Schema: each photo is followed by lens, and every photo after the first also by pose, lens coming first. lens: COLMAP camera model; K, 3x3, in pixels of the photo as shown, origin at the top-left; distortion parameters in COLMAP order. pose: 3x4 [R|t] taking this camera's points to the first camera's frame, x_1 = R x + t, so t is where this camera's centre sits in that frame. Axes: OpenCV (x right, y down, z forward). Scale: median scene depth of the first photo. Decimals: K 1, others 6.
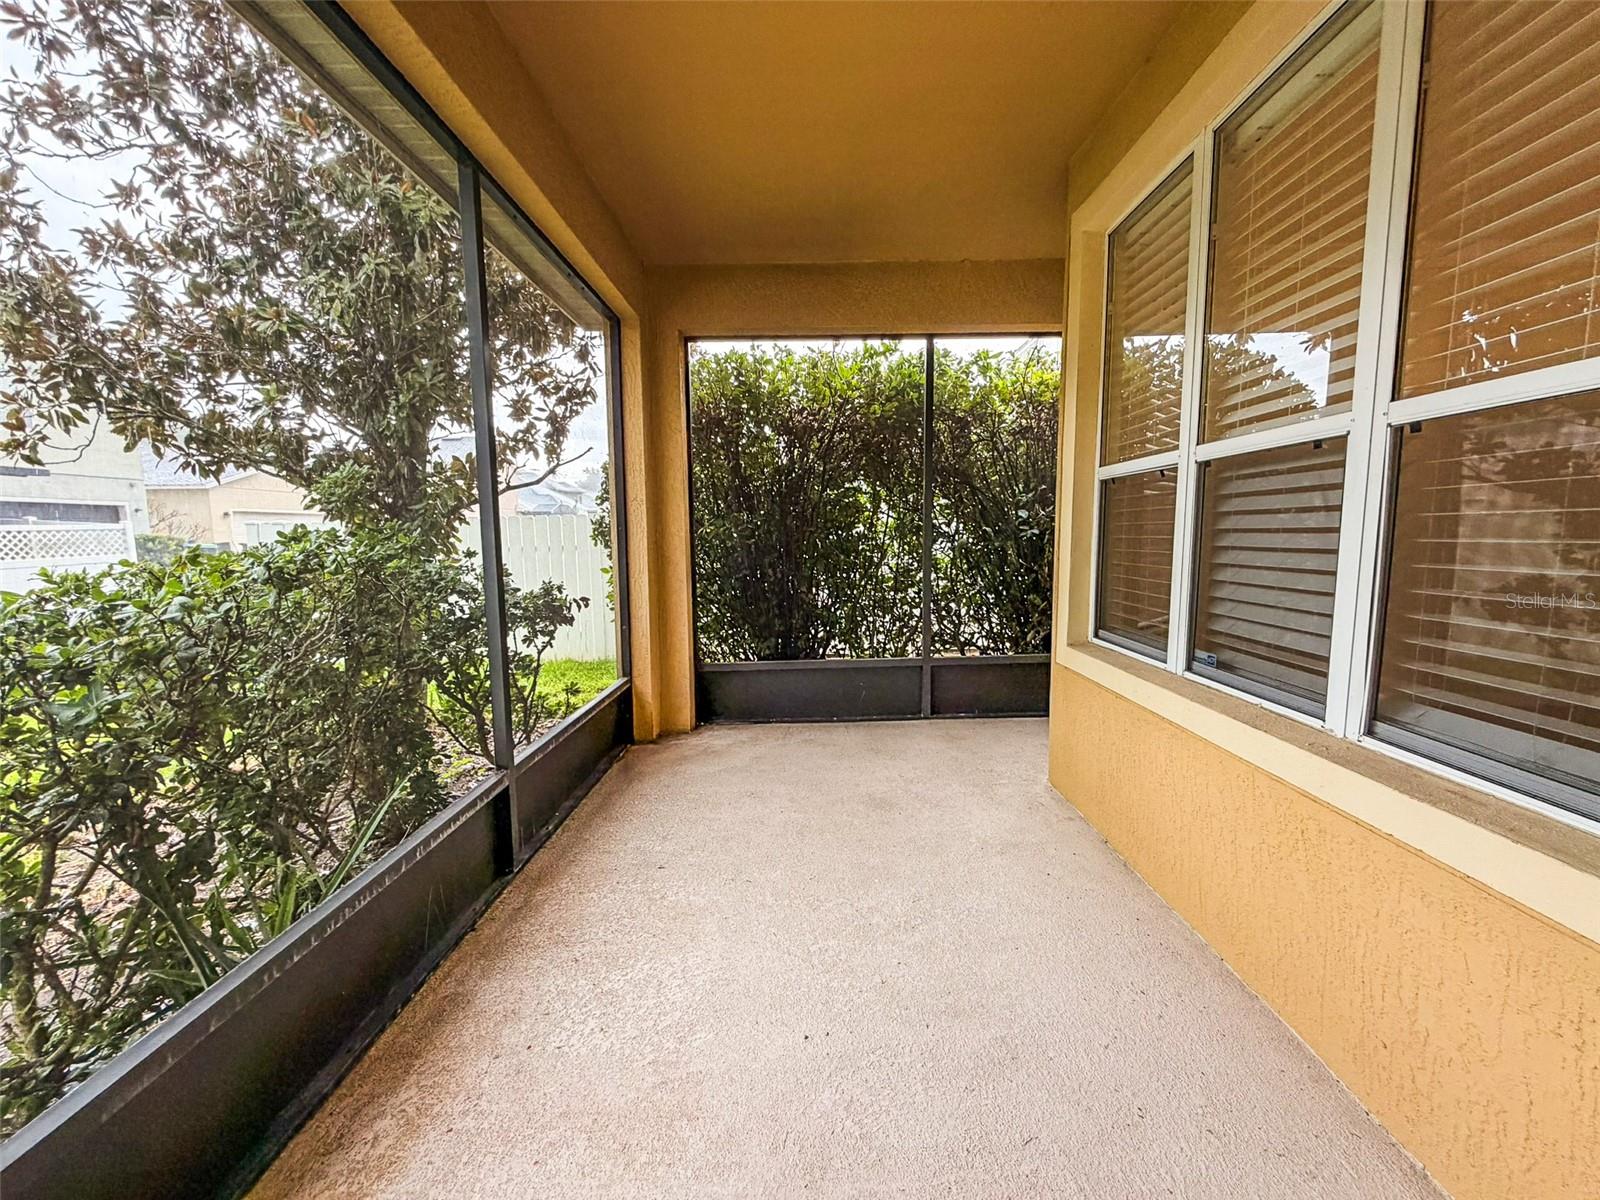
lens RADIAL K [[638.9, 0, 797.3], [0, 638.9, 603.1], [0, 0, 1]] dist [-0.000712, 0.000441]
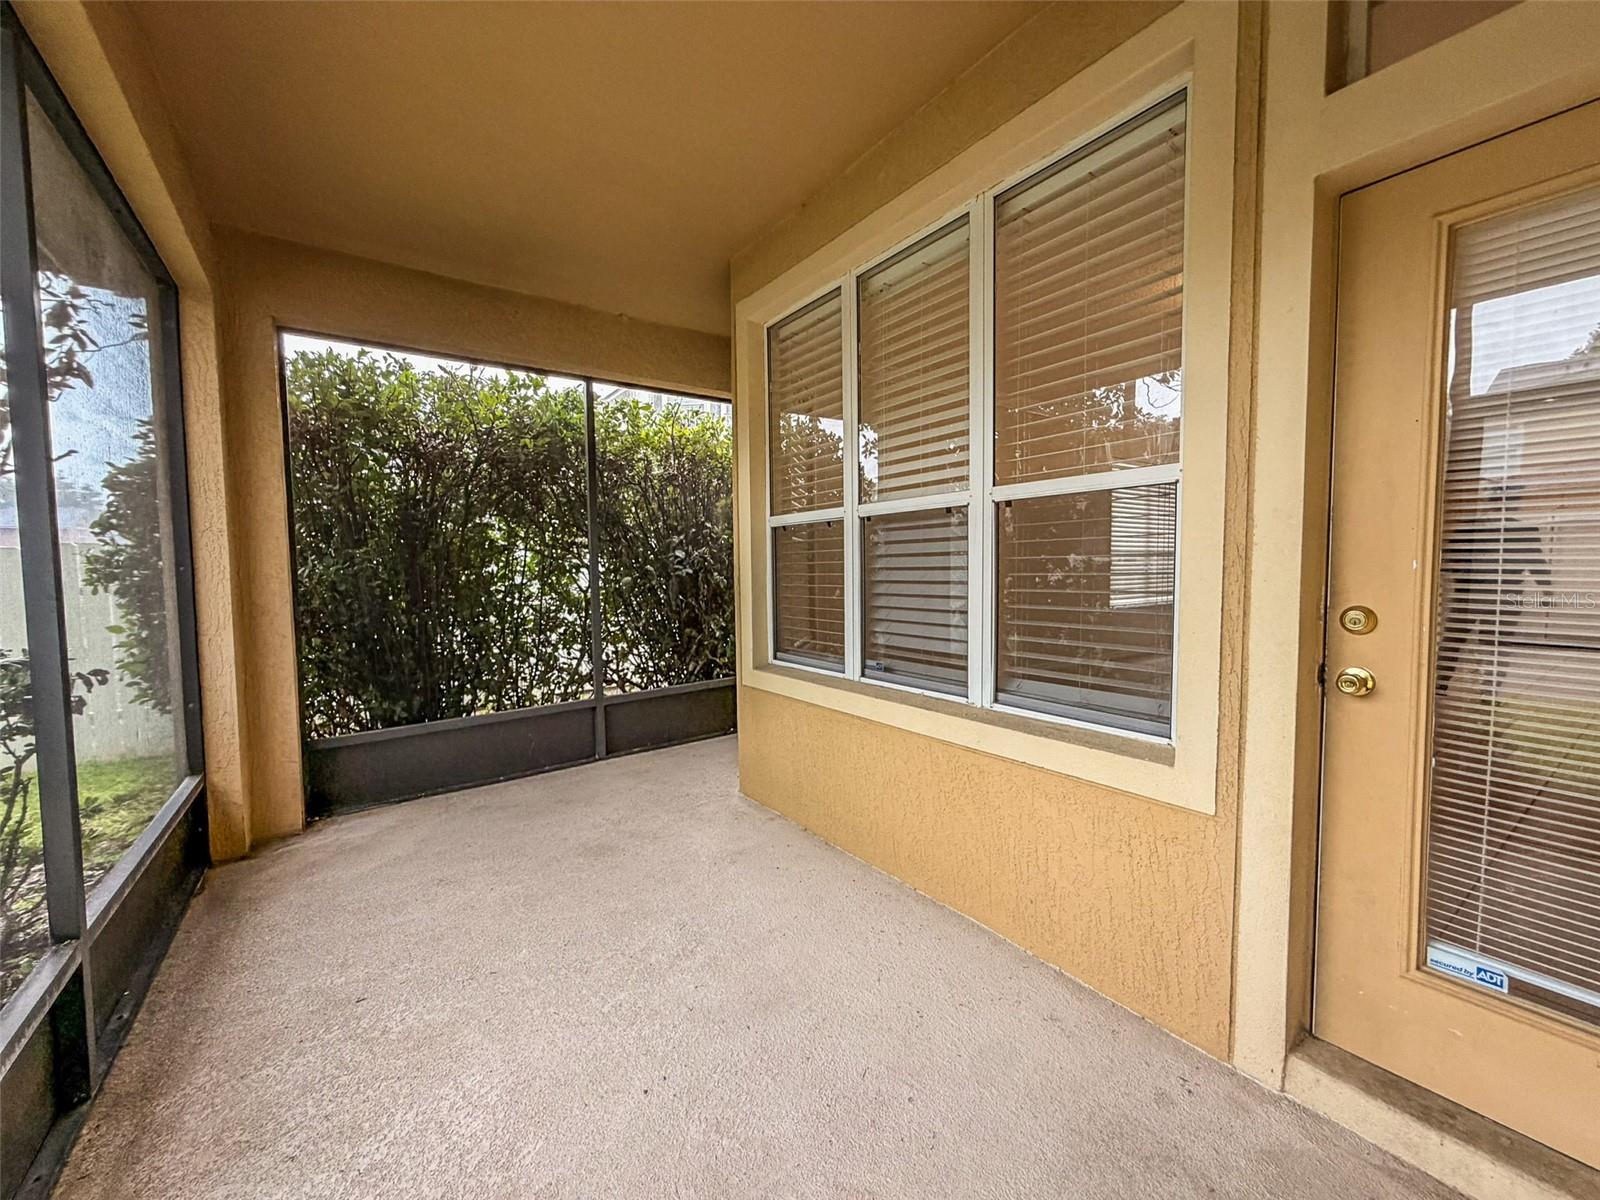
lens RADIAL K [[638.9, 0, 797.3], [0, 638.9, 603.1], [0, 0, 1]] dist [-0.000712, 0.000441]
pose [[0.806491, -0.035119, 0.590202, -0.186372], [0.070926, 0.996772, -0.037607, -0.002161], [-0.586977, 0.072190, 0.806379, 0.017787]]
